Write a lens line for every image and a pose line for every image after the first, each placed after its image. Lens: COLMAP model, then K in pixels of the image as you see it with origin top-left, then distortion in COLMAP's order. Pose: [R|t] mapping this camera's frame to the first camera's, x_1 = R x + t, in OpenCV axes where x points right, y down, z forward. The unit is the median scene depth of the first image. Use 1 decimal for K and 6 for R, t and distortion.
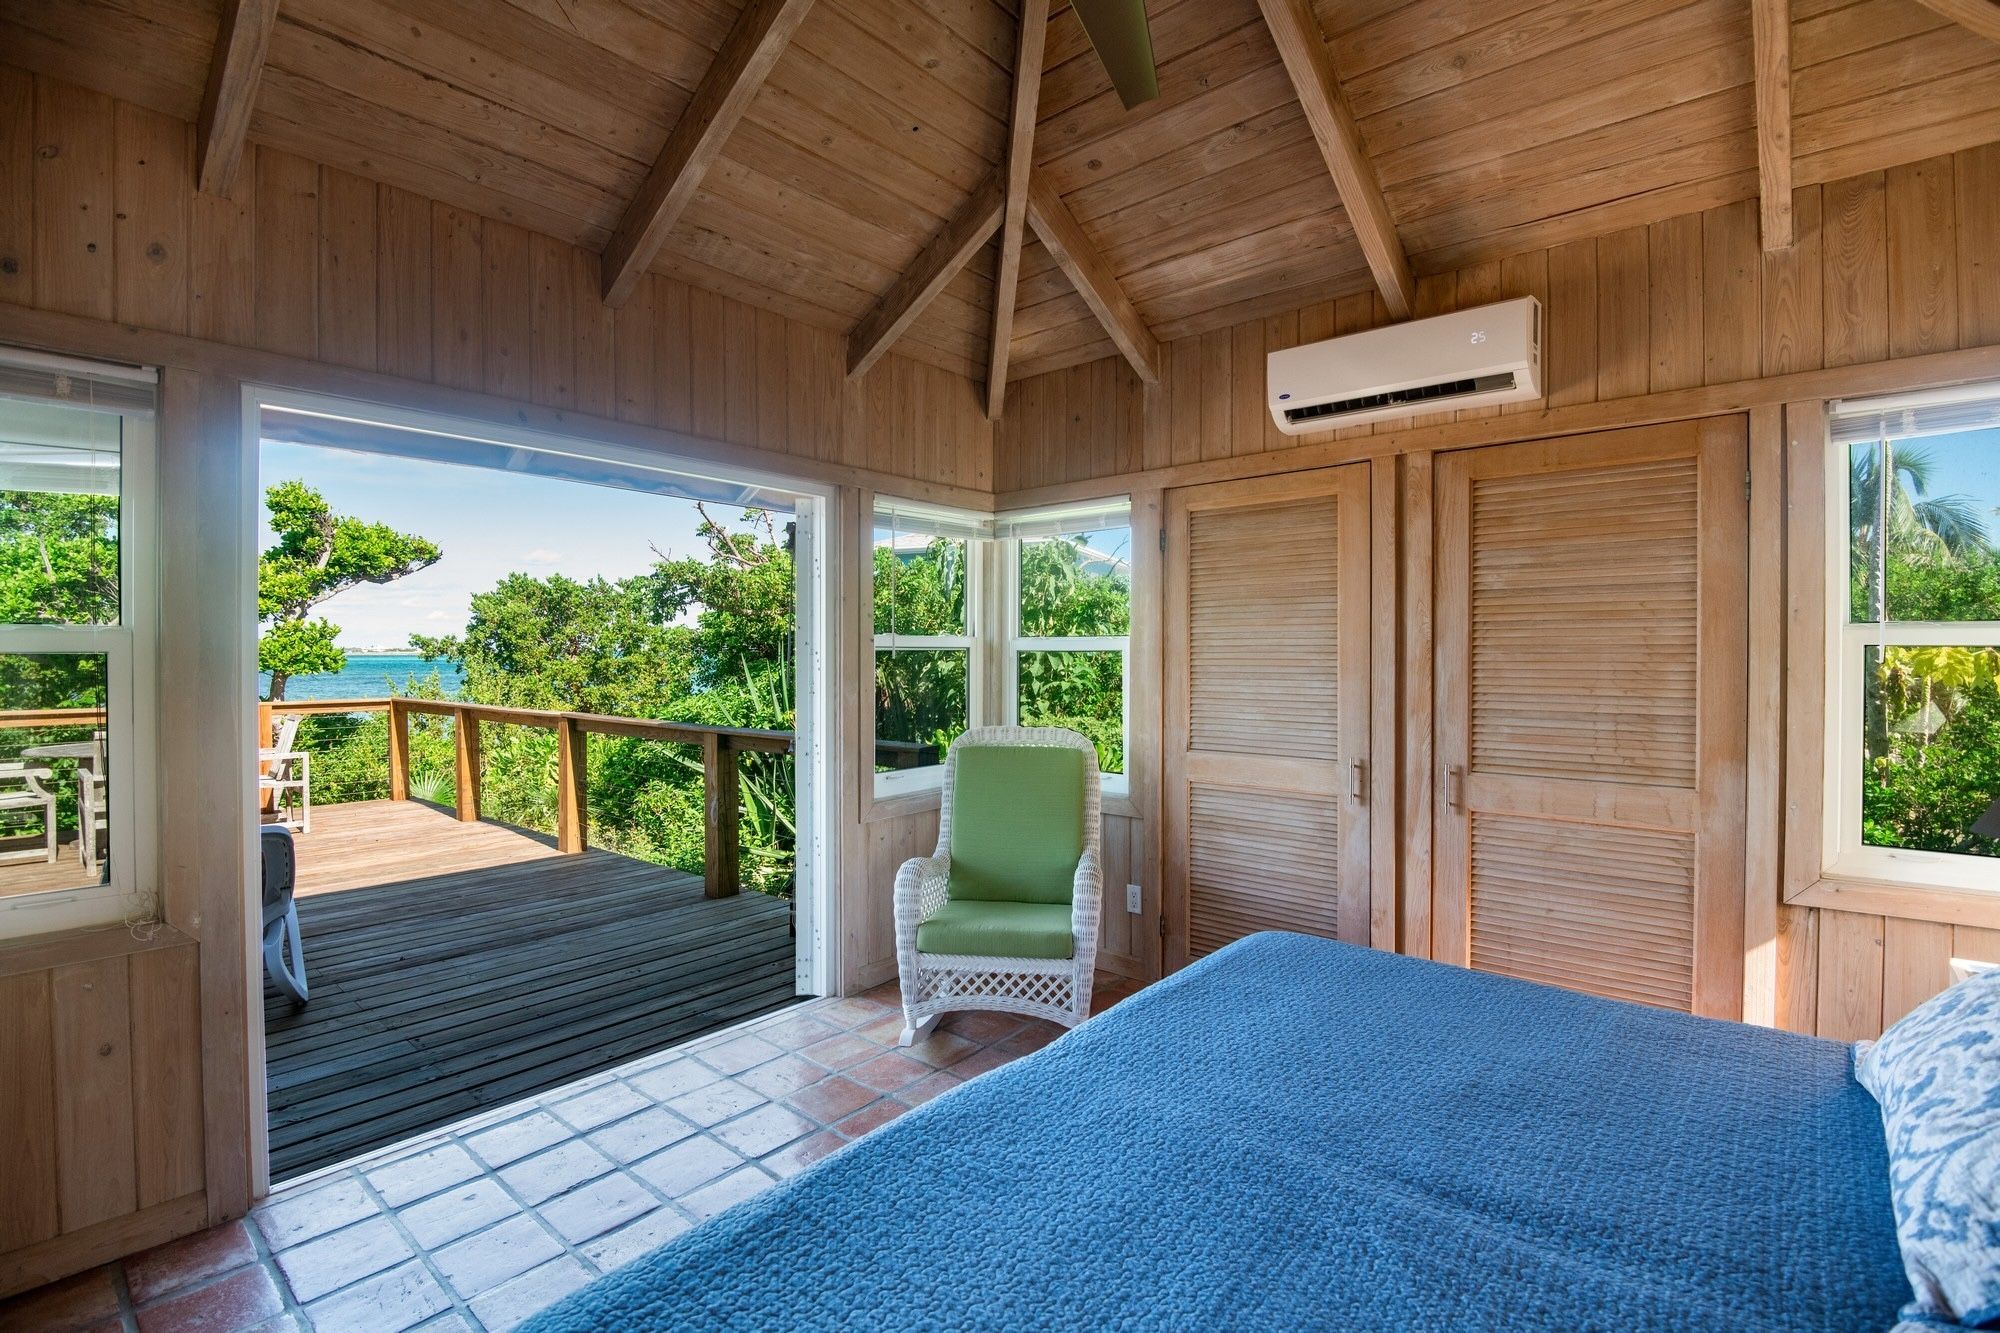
lens RADIAL K [[914.5, 0, 1001.0], [0, 914.5, 658.5], [0, 0, 1]] dist [0.015040, -0.028193]
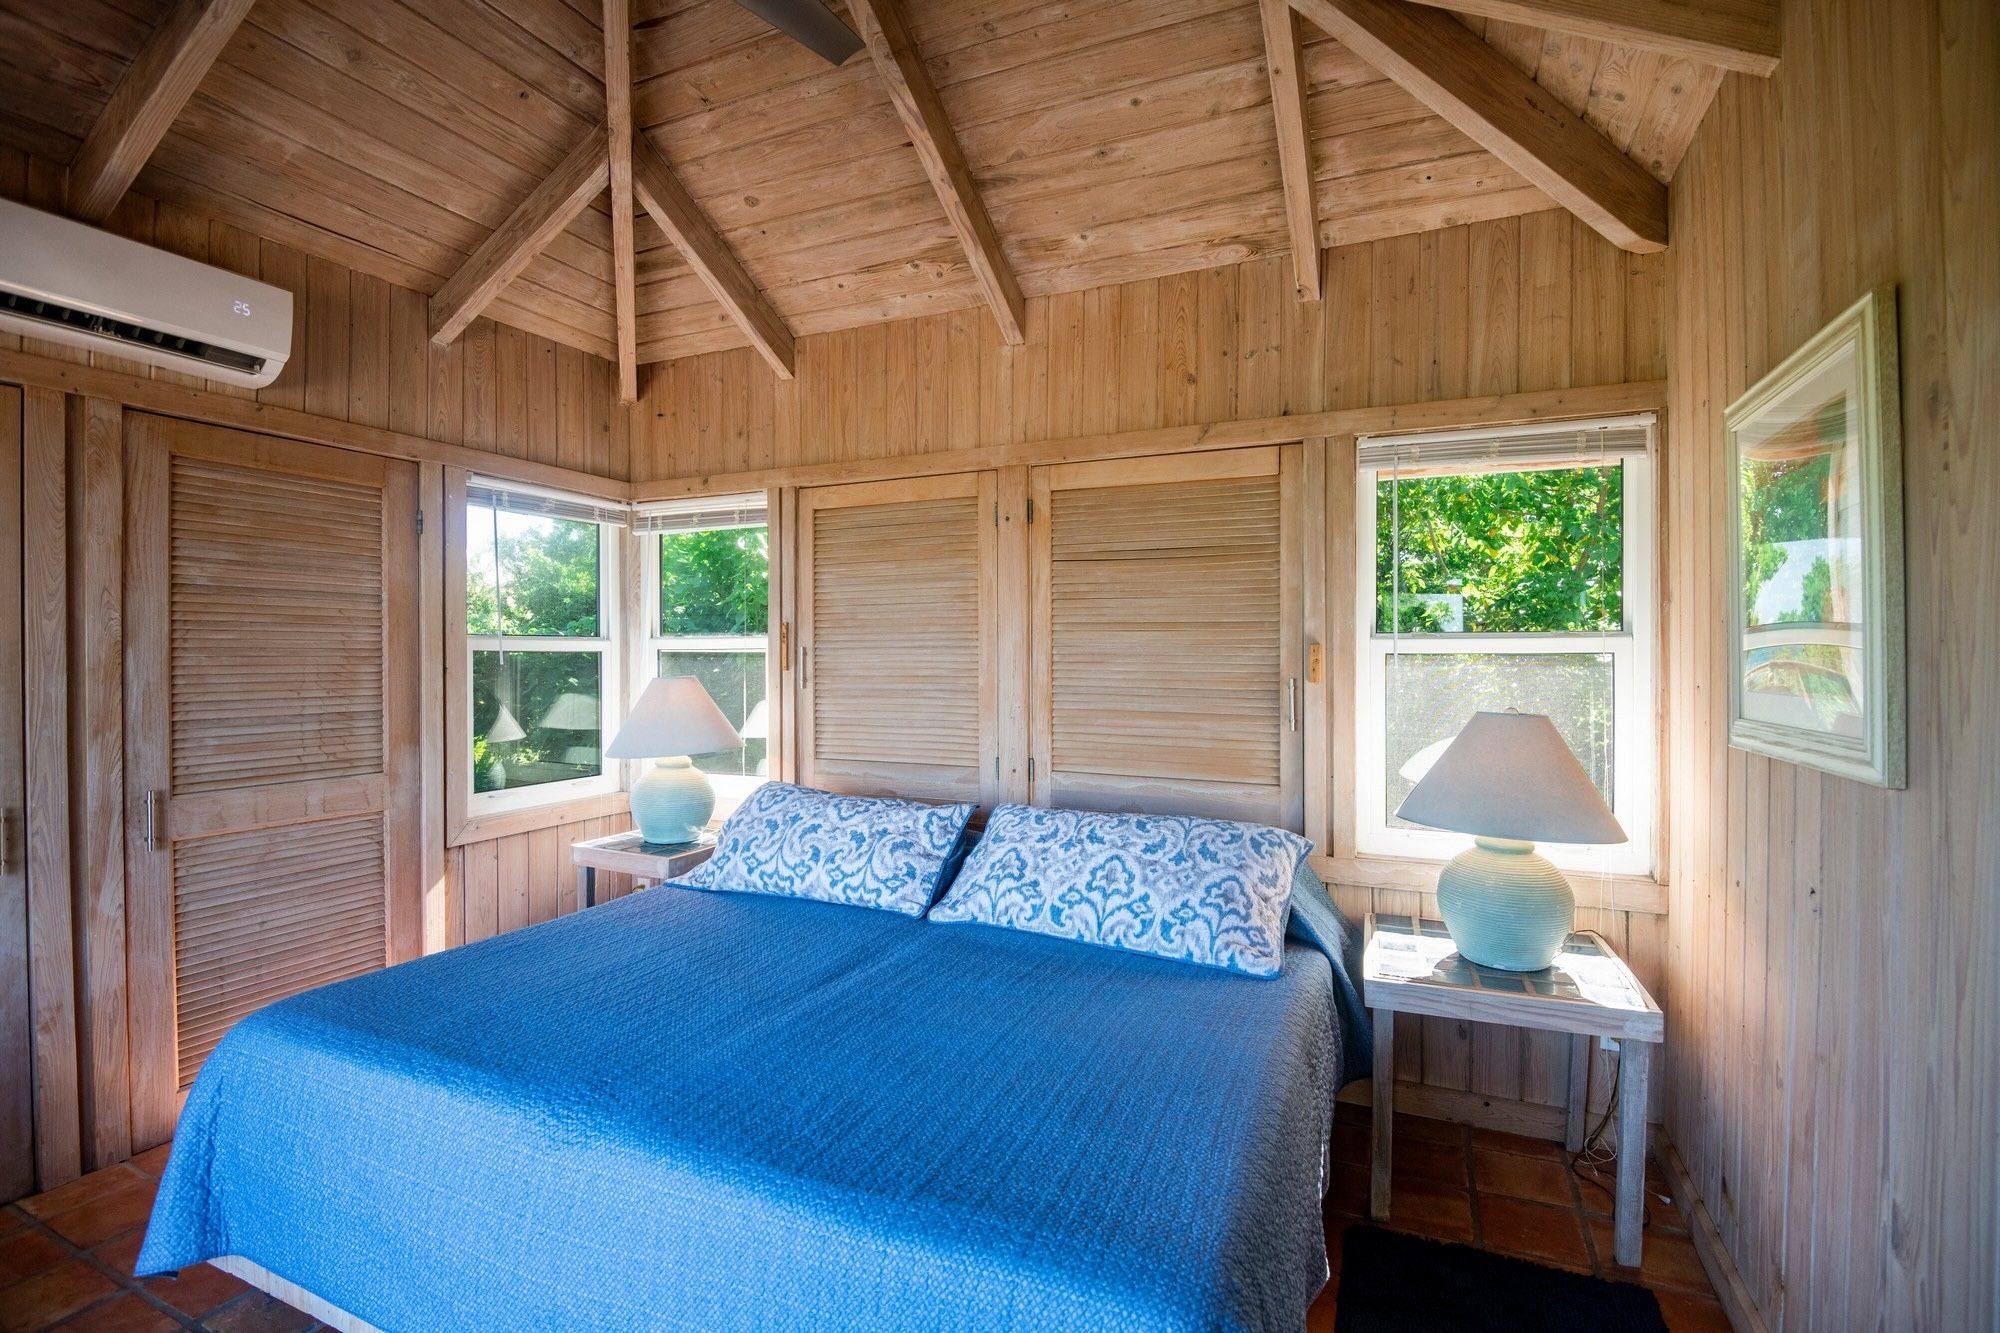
lens RADIAL K [[914.5, 0, 1001.0], [0, 914.5, 658.5], [0, 0, 1]] dist [0.015040, -0.028193]
pose [[-0.284268, -0.001214, 0.958744, -0.561653], [0.008374, 0.999958, 0.003749, -0.000744], [-0.958708, 0.009094, -0.284246, 0.545270]]
